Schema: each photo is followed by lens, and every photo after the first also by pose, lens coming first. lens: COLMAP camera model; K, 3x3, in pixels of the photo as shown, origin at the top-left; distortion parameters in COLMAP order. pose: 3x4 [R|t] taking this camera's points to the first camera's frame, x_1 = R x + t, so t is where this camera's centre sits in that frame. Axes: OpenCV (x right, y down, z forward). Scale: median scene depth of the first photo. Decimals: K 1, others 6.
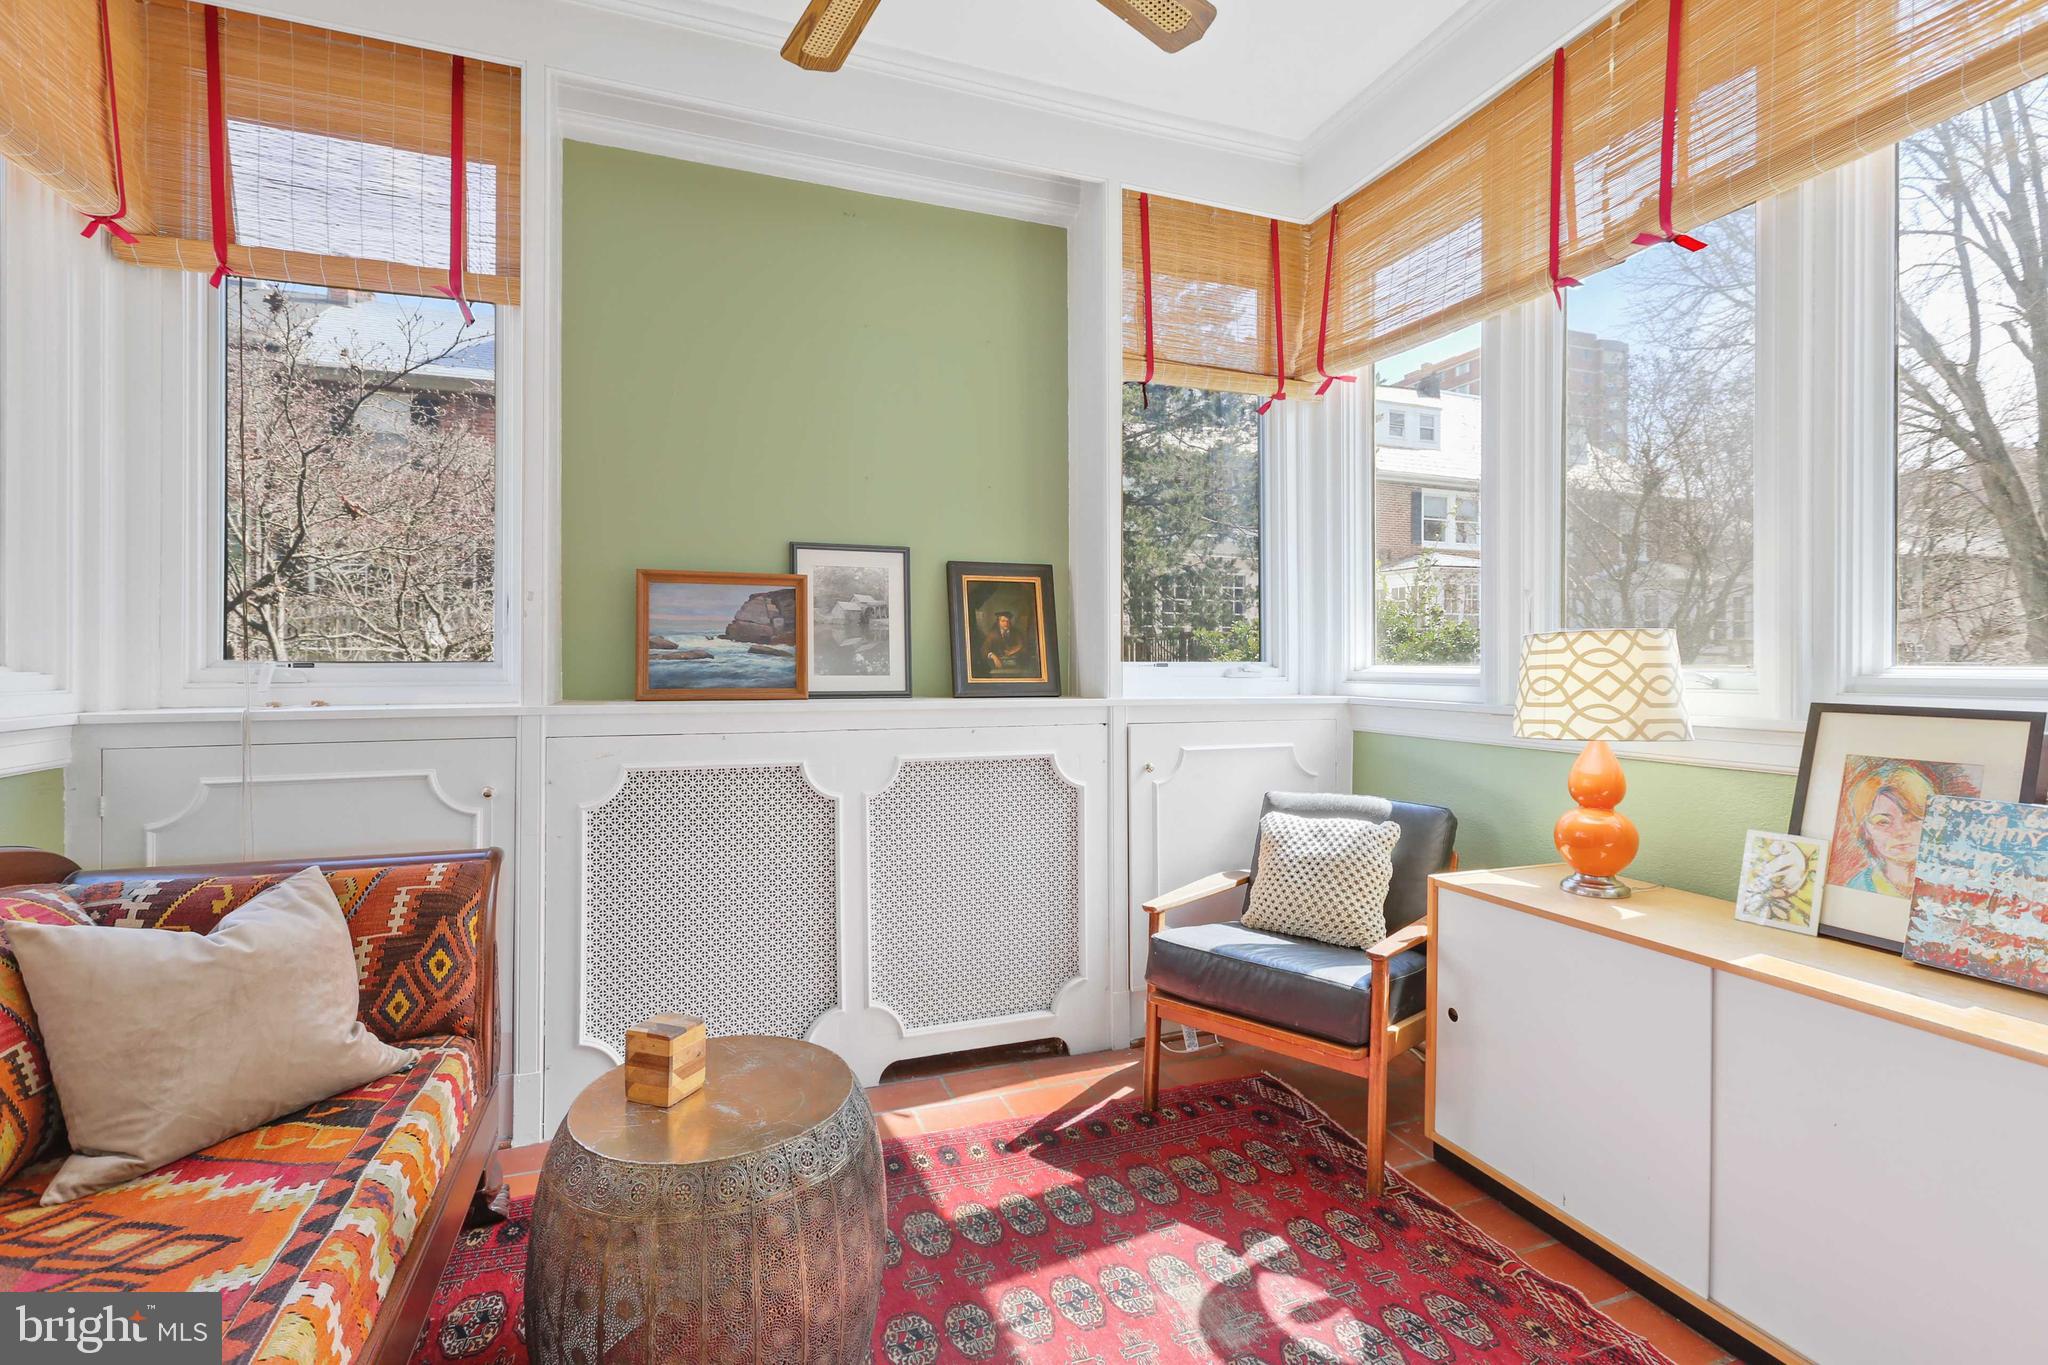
lens RADIAL K [[909.8, 0, 1029.7], [0, 909.8, 664.7], [0, 0, 1]] dist [0.002799, 0.002404]
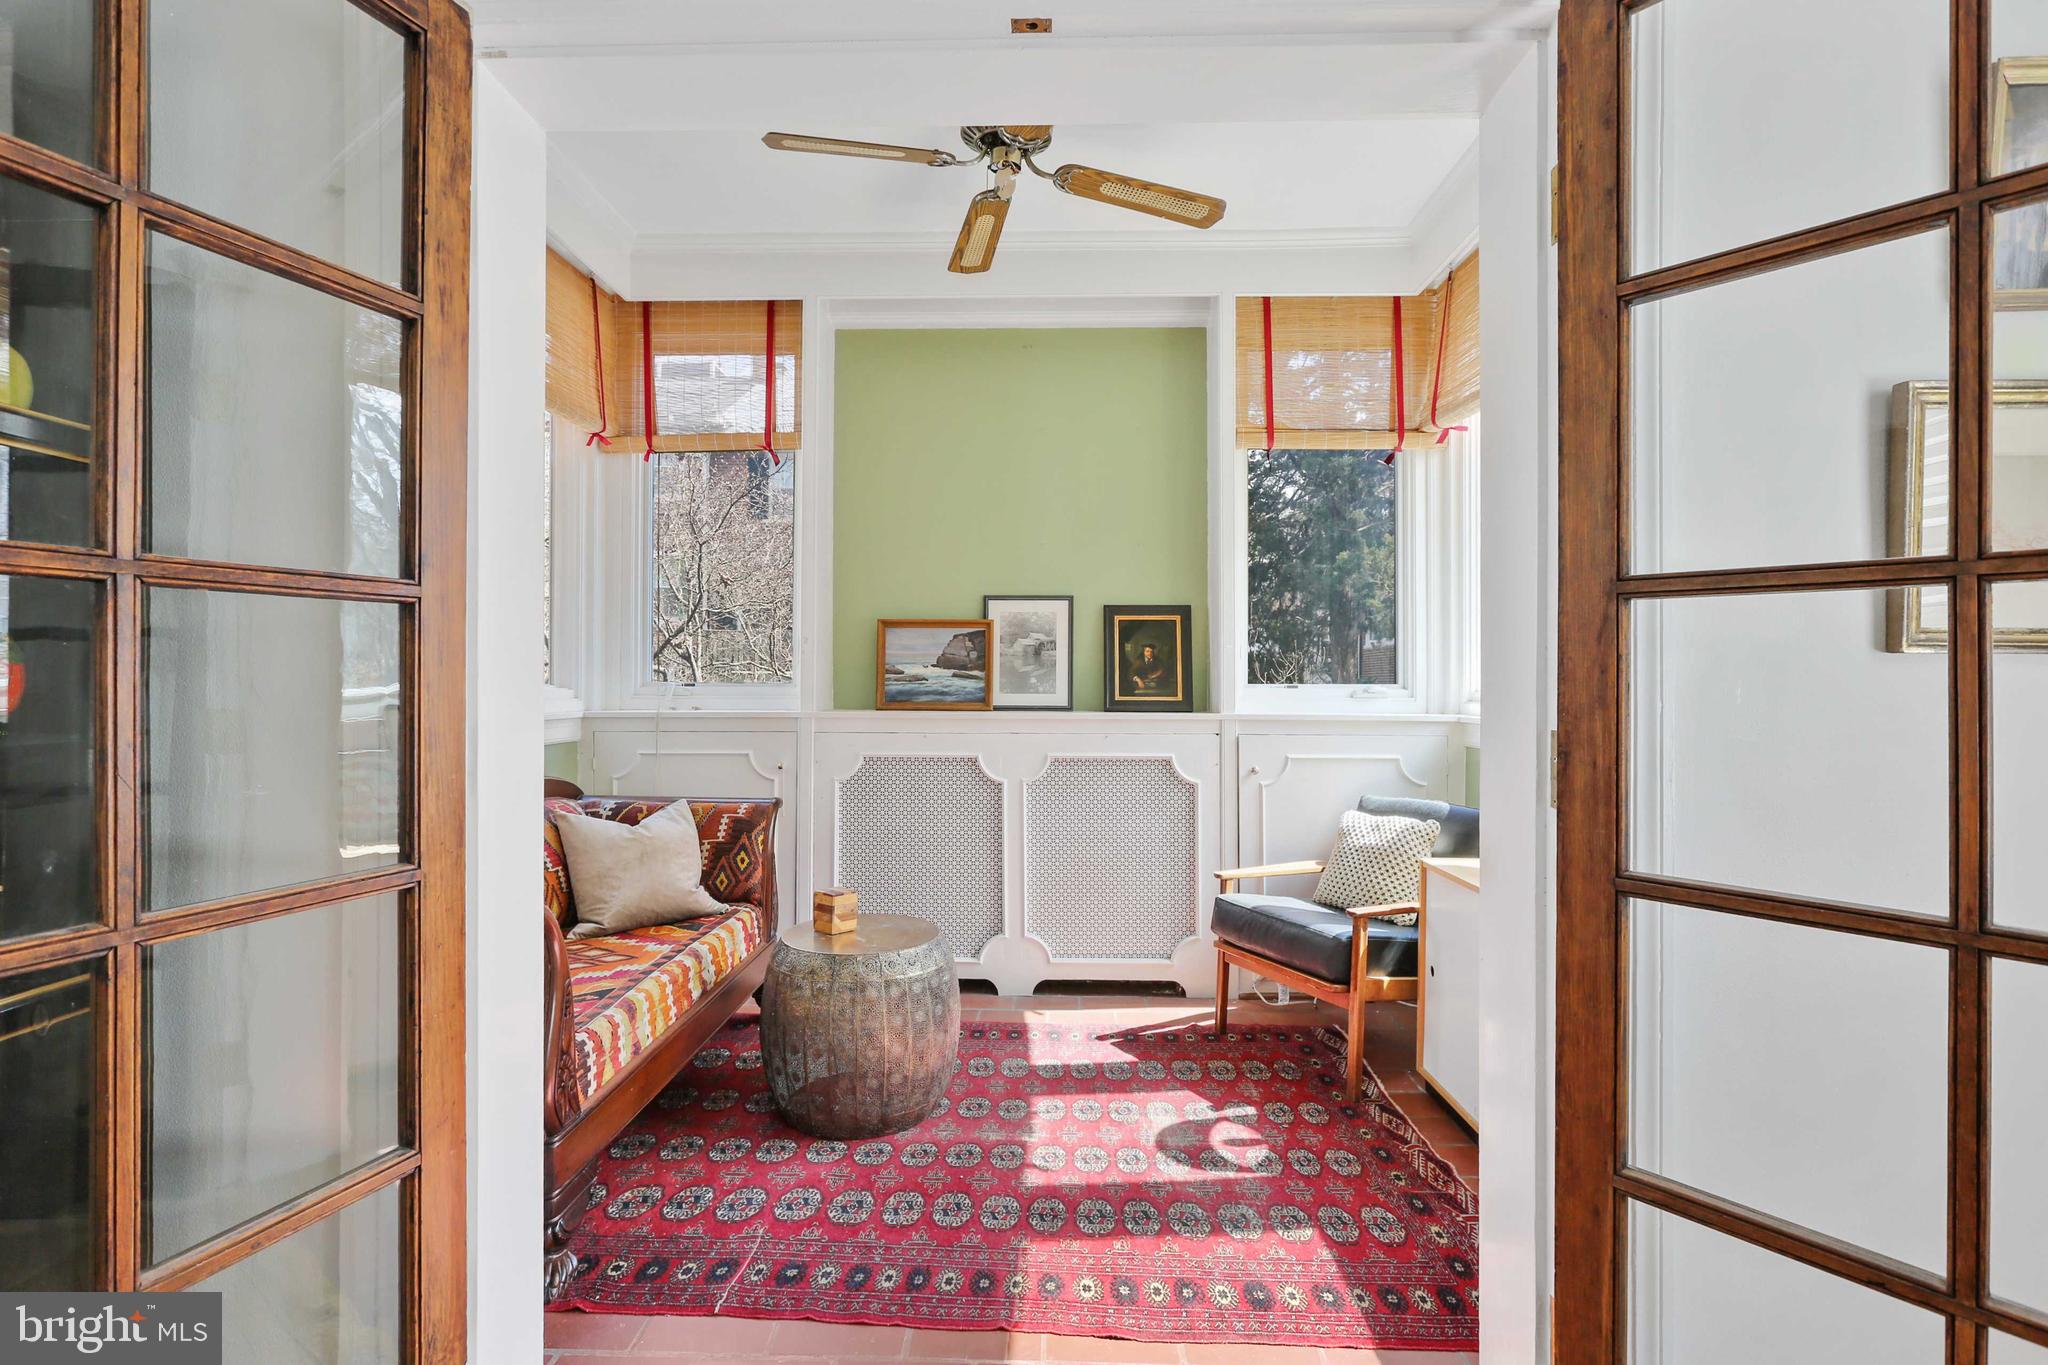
lens RADIAL K [[909.8, 0, 1020.6], [0, 909.8, 686.2], [0, 0, 1]] dist [0.002799, 0.002404]
pose [[0.933794, 0.003198, -0.357796, 0.345226], [-0.003113, 0.999995, 0.000814, -0.000340], [0.357797, 0.000353, 0.933799, -0.312787]]
